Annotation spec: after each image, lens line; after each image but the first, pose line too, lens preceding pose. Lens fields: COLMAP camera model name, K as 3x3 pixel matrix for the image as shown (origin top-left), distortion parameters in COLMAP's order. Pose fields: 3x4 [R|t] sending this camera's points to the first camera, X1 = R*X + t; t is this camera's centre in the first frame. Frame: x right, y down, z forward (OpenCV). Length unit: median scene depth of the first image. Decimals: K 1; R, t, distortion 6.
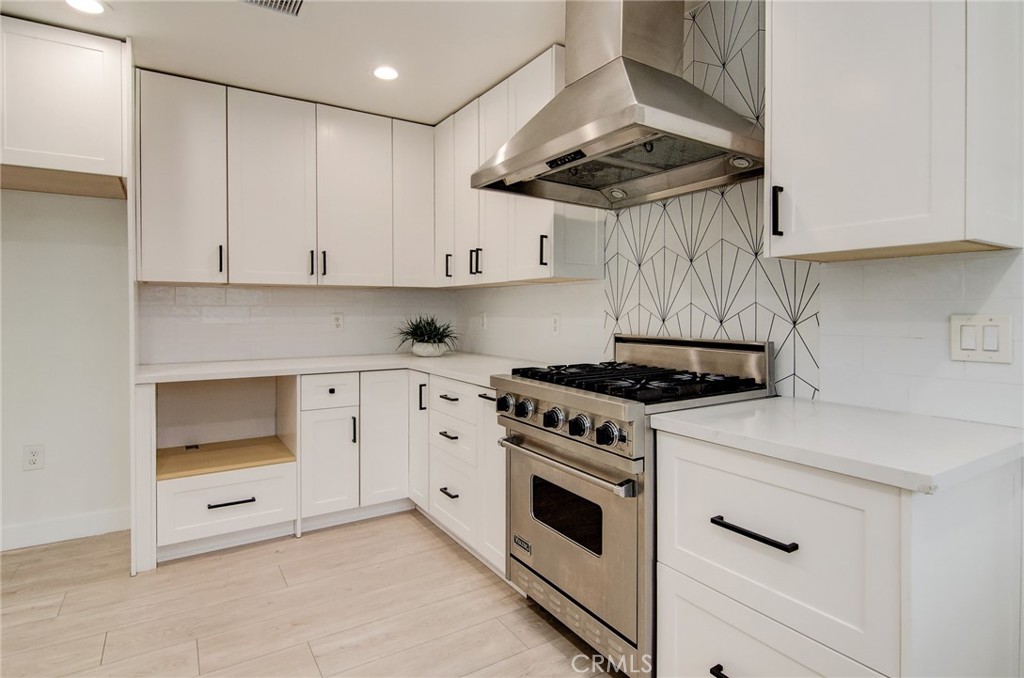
lens RADIAL K [[528.1, 0, 521.7], [0, 528.1, 318.4], [0, 0, 1]] dist [-0.005863, -0.002899]
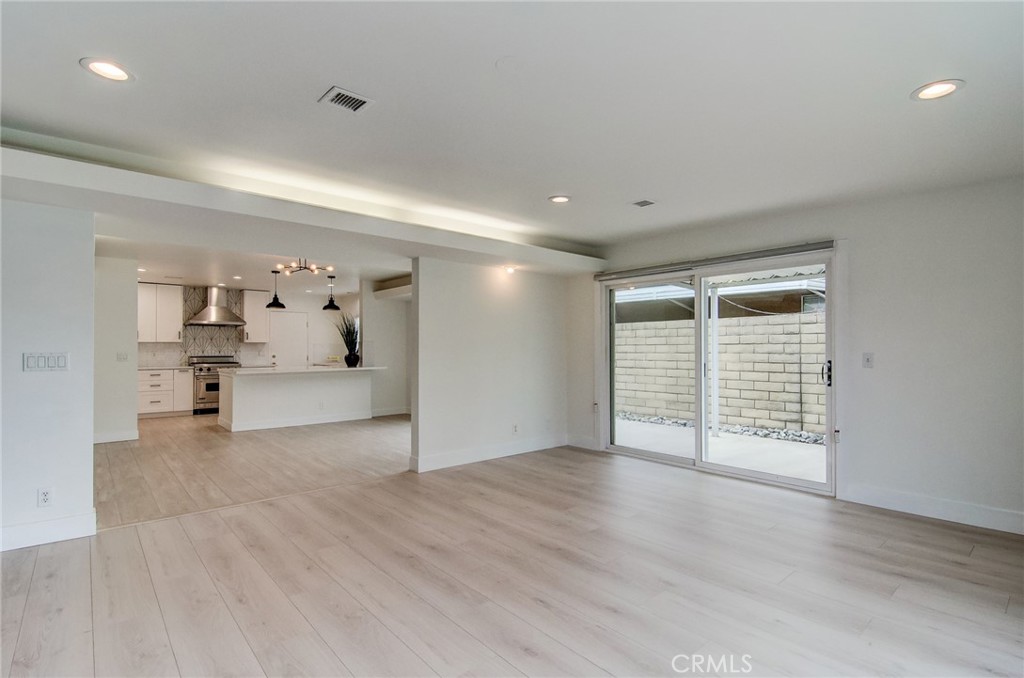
lens RADIAL K [[497.8, 0, 529.4], [0, 497.8, 342.7], [0, 0, 1]] dist [0.003517, -0.006978]
pose [[-0.151524, 0.010480, 0.988398, -4.210263], [0.013819, 0.999869, -0.008483, -0.004164], [-0.988357, 0.012374, -0.151649, -1.087634]]
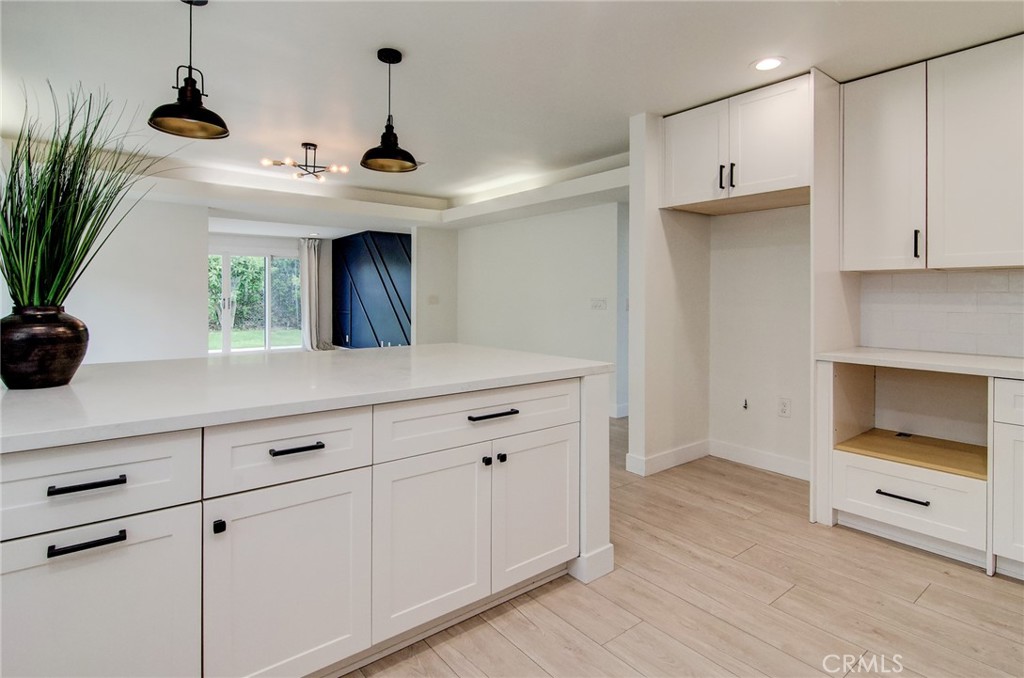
lens RADIAL K [[528.1, 0, 517.1], [0, 528.1, 296.7], [0, 0, 1]] dist [-0.005863, -0.002899]
pose [[0.091507, 0.002145, -0.995802, 0.370502], [-0.015820, 0.999875, 0.000700, -0.007111], [0.995679, 0.015690, 0.091530, 0.221051]]
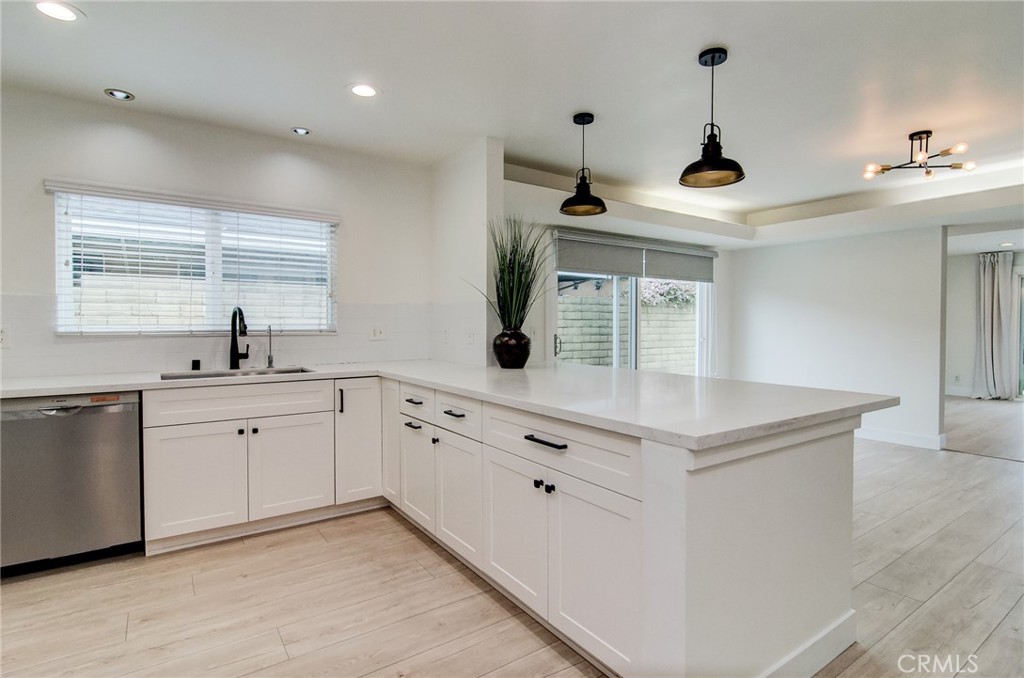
lens RADIAL K [[497.8, 0, 510.5], [0, 497.8, 340.9], [0, 0, 1]] dist [0.003517, -0.006978]
pose [[-0.999922, -0.001537, -0.012406, -0.363638], [-0.002092, 0.998992, 0.044848, -0.011457], [0.012325, 0.044870, -0.998917, 1.010934]]
